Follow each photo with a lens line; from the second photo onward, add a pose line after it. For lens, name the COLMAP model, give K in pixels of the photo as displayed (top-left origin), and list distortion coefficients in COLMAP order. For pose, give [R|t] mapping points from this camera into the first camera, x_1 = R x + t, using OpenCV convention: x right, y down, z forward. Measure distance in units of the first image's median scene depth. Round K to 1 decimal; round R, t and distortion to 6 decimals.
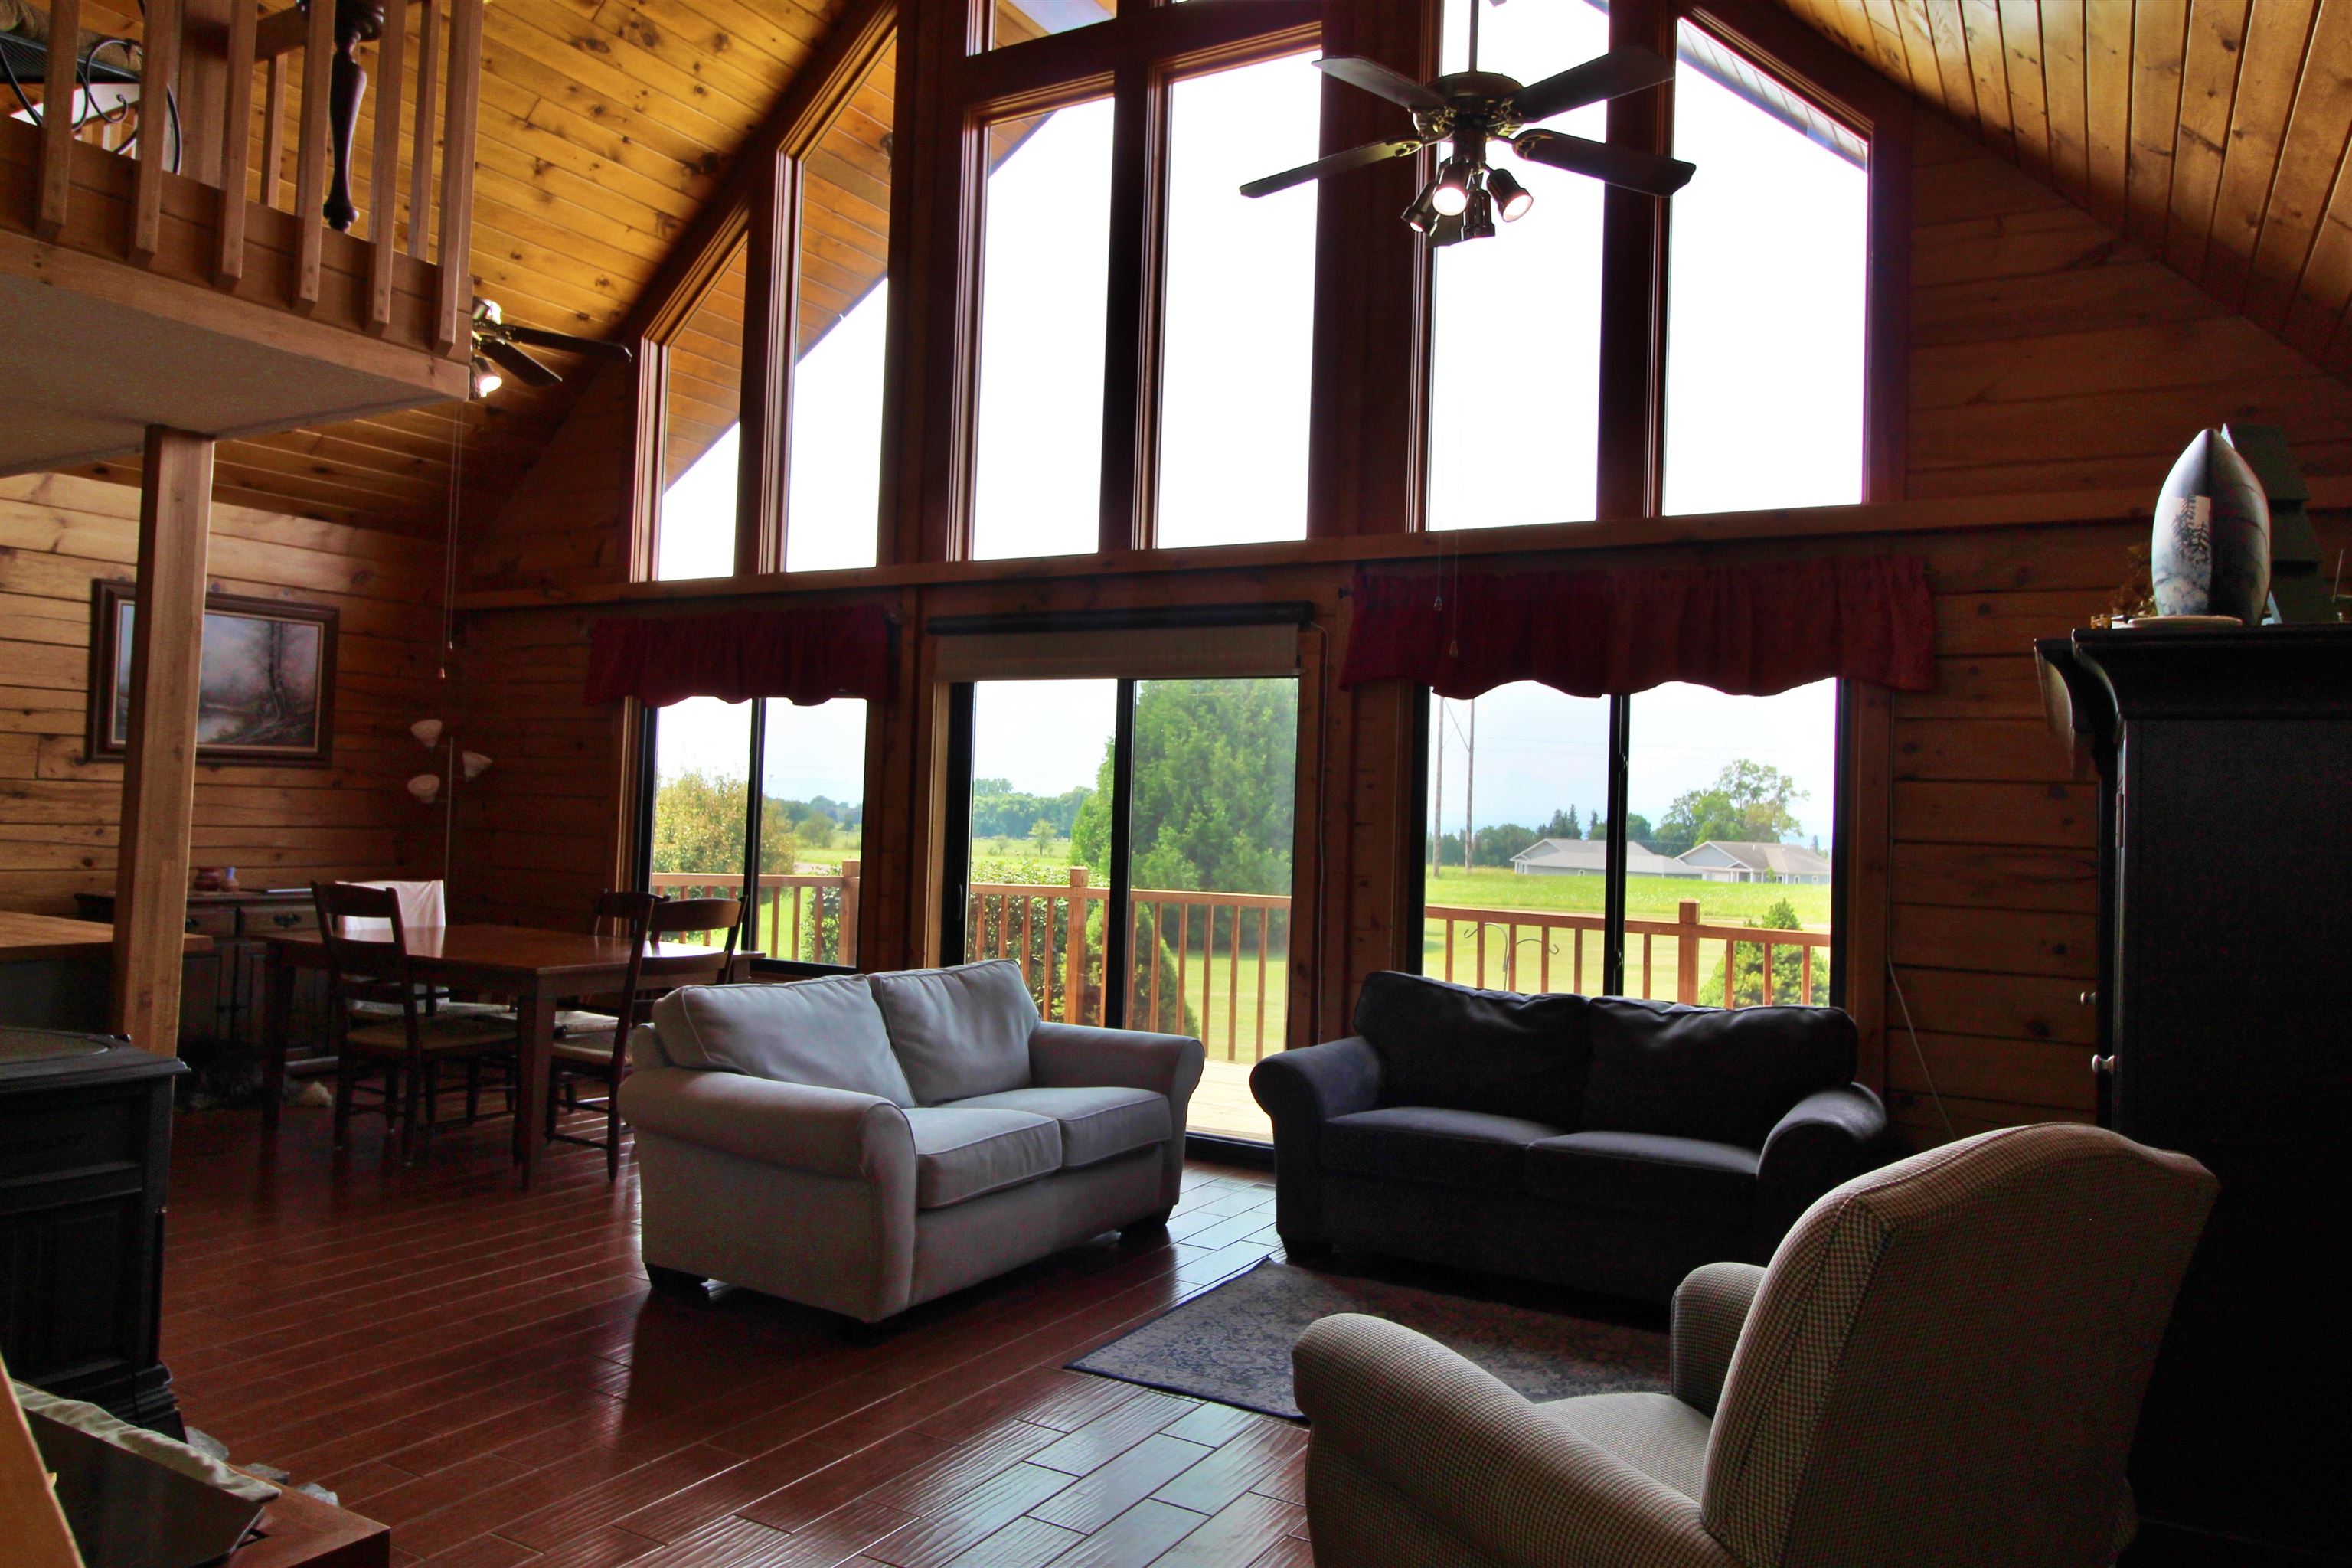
lens RADIAL K [[1601.6, 0, 1189.0], [0, 1601.6, 758.3], [0, 0, 1]] dist [0.010257, -0.008016]
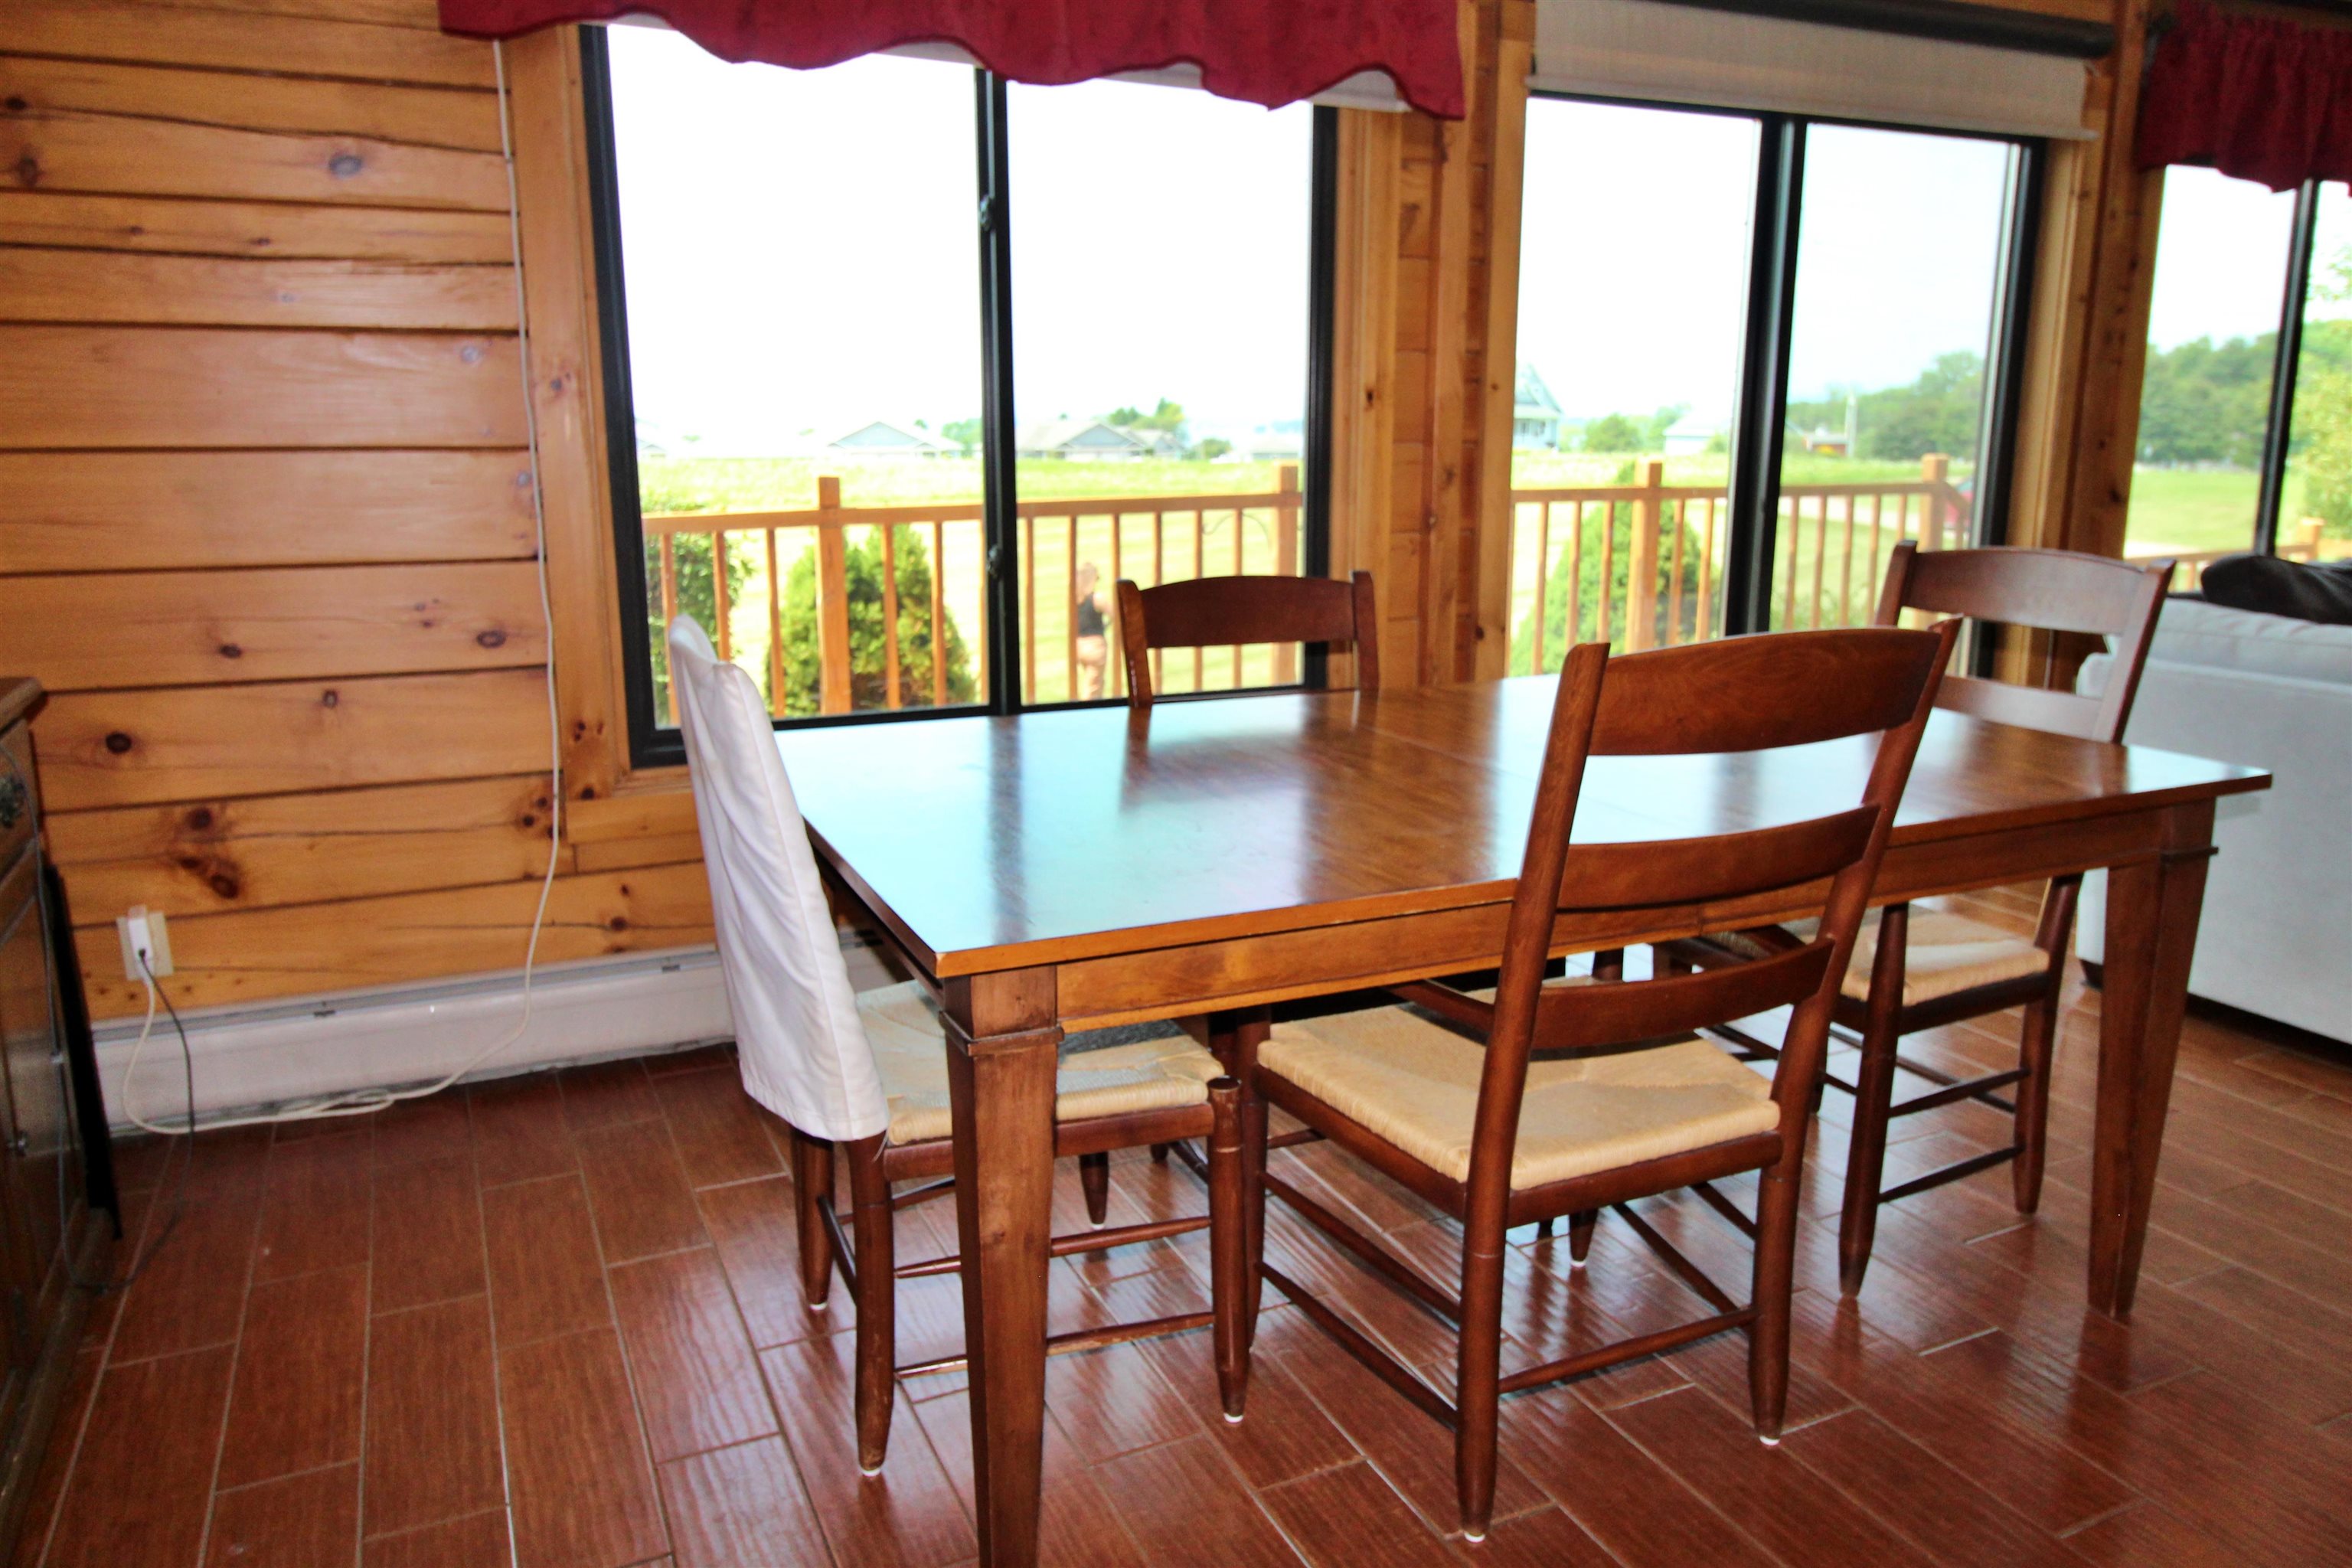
lens RADIAL K [[1601.6, 0, 1170.3], [0, 1601.6, 772.1], [0, 0, 1]] dist [0.010257, -0.008016]
pose [[0.575369, -0.209607, 0.790579, -0.685471], [-0.009896, 0.964749, 0.262987, 0.028863], [-0.817834, -0.159138, 0.553013, 0.815003]]
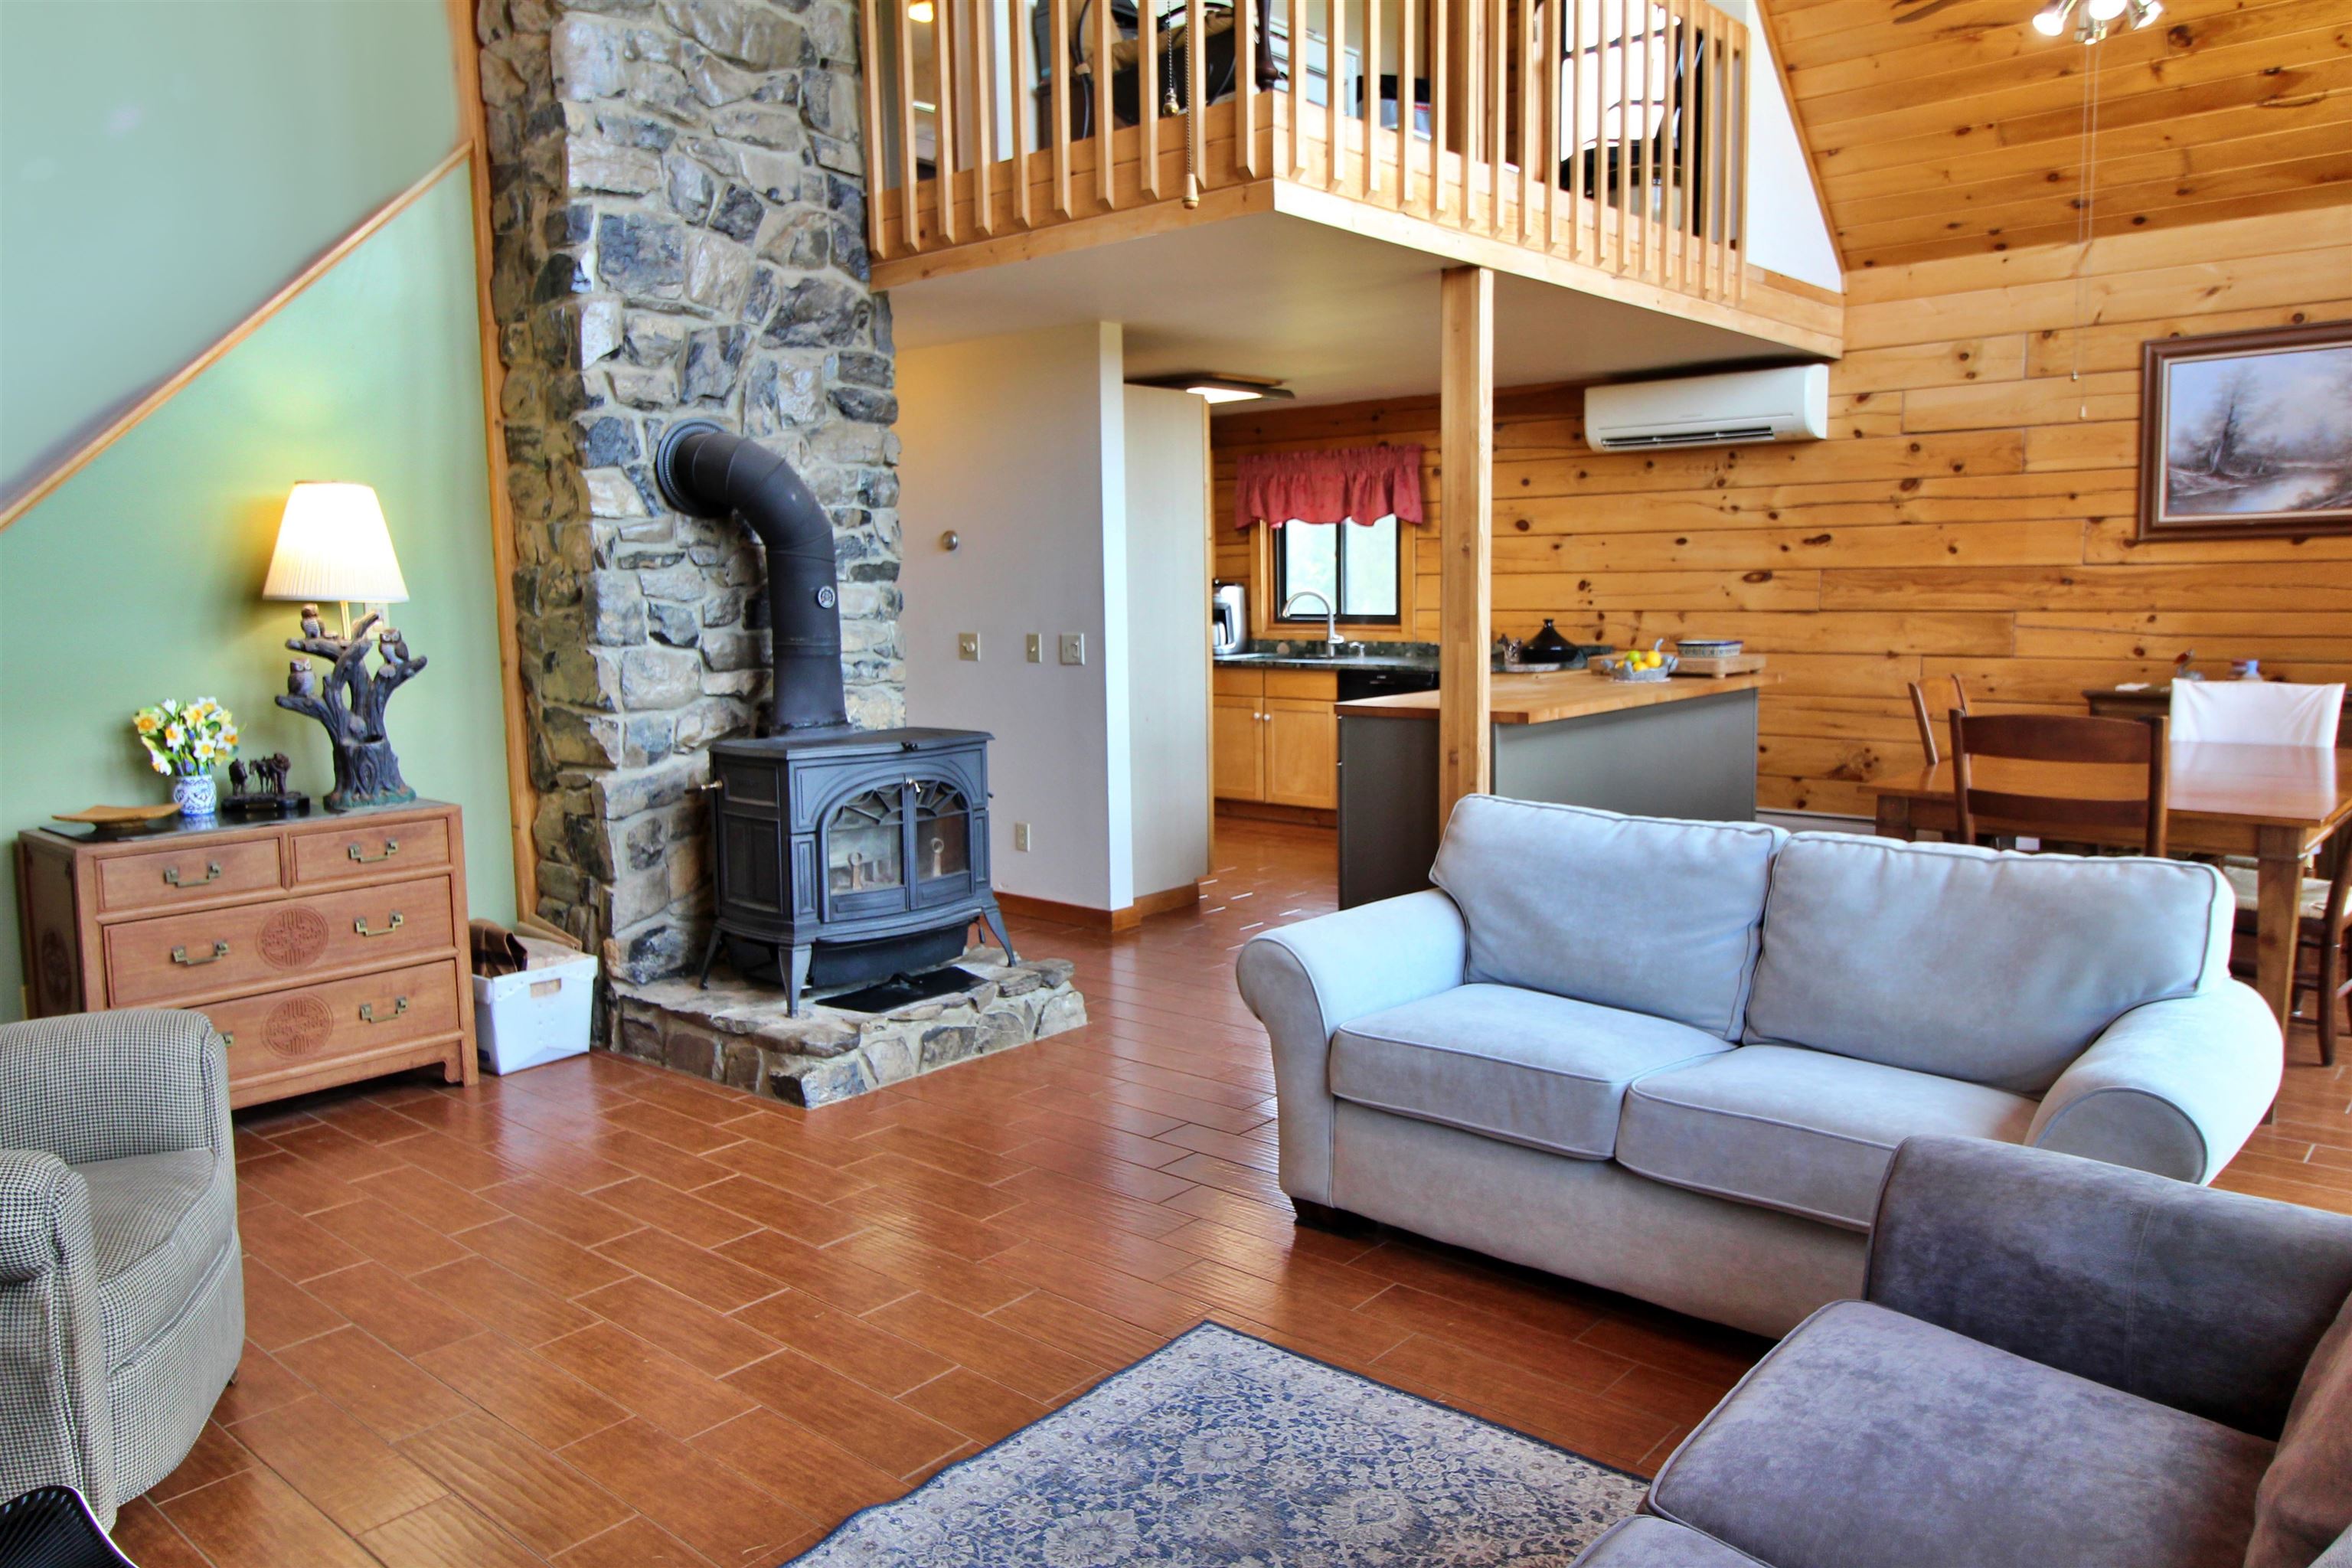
lens RADIAL K [[1667.1, 0, 1171.3], [0, 1667.1, 736.2], [0, 0, 1]] dist [0.020325, -0.009885]
pose [[-0.205442, 0.063887, -0.976582, 0.399618], [0.046192, 0.997388, 0.055531, 0.035316], [0.977579, -0.033702, -0.207857, 0.683358]]
